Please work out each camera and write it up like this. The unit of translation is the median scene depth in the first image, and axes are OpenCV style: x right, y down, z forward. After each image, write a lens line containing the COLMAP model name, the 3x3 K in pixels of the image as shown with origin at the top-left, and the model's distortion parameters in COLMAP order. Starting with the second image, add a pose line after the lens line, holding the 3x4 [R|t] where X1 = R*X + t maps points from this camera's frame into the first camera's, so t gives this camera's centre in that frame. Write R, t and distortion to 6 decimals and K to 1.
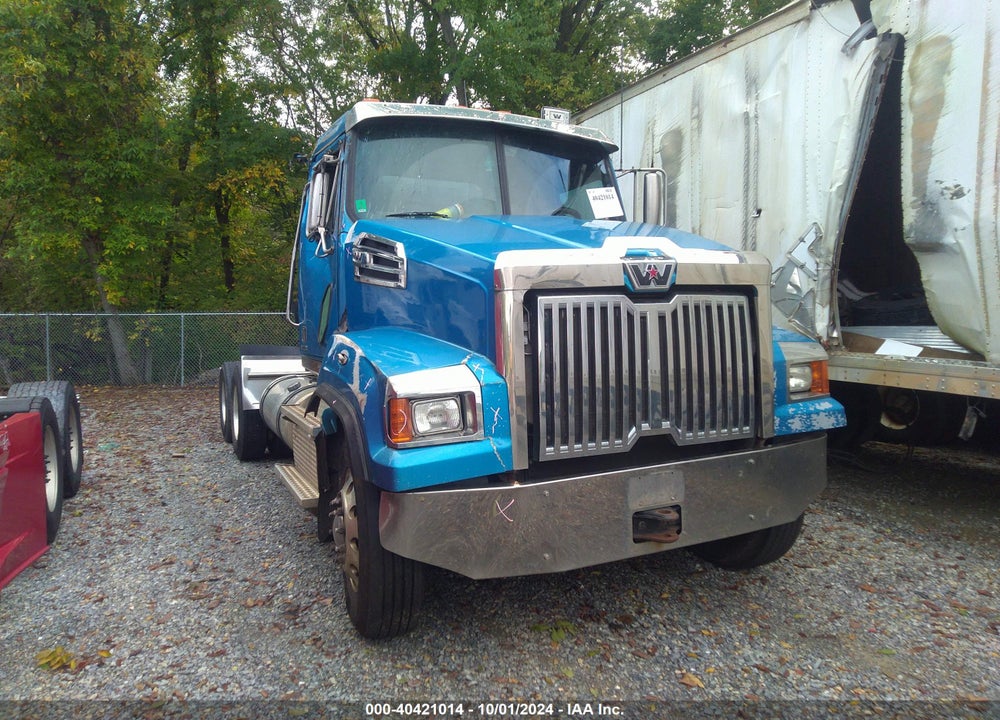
lens RADIAL K [[742.0, 0, 501.9], [0, 742.0, 366.3], [0, 0, 1]] dist [-0.001427, 0.003575]
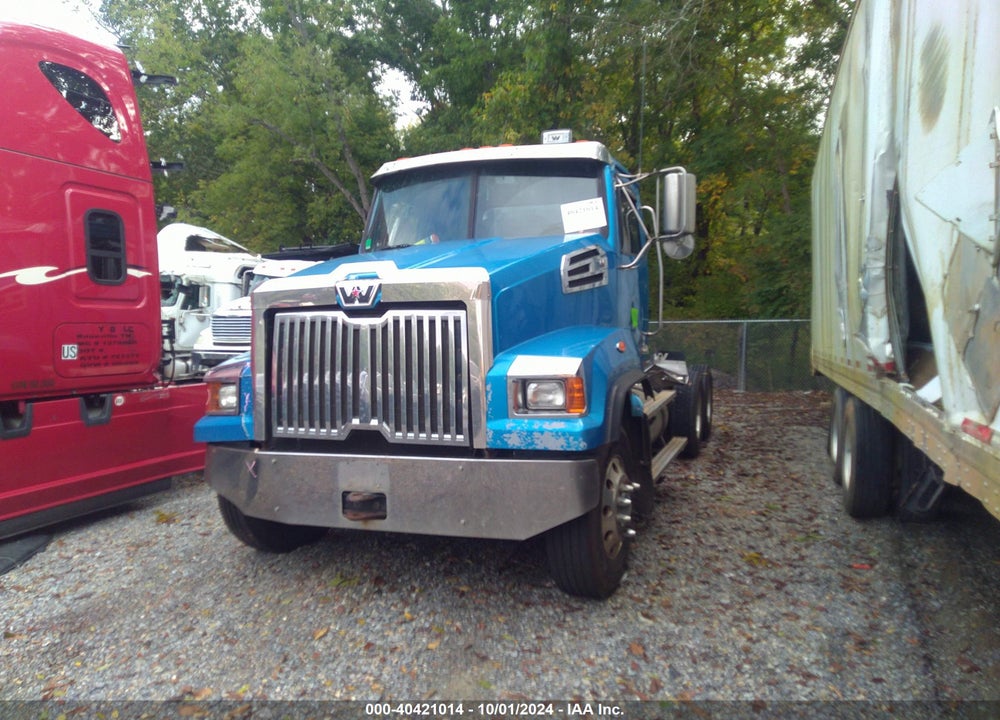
lens RADIAL K [[742.0, 0, 502.6], [0, 742.0, 356.7], [0, 0, 1]] dist [-0.001427, 0.003575]
pose [[0.697120, 0.037472, -0.715975, 1.204976], [-0.050842, 0.998703, 0.002766, -0.037775], [0.715150, 0.034473, 0.698121, 0.333704]]
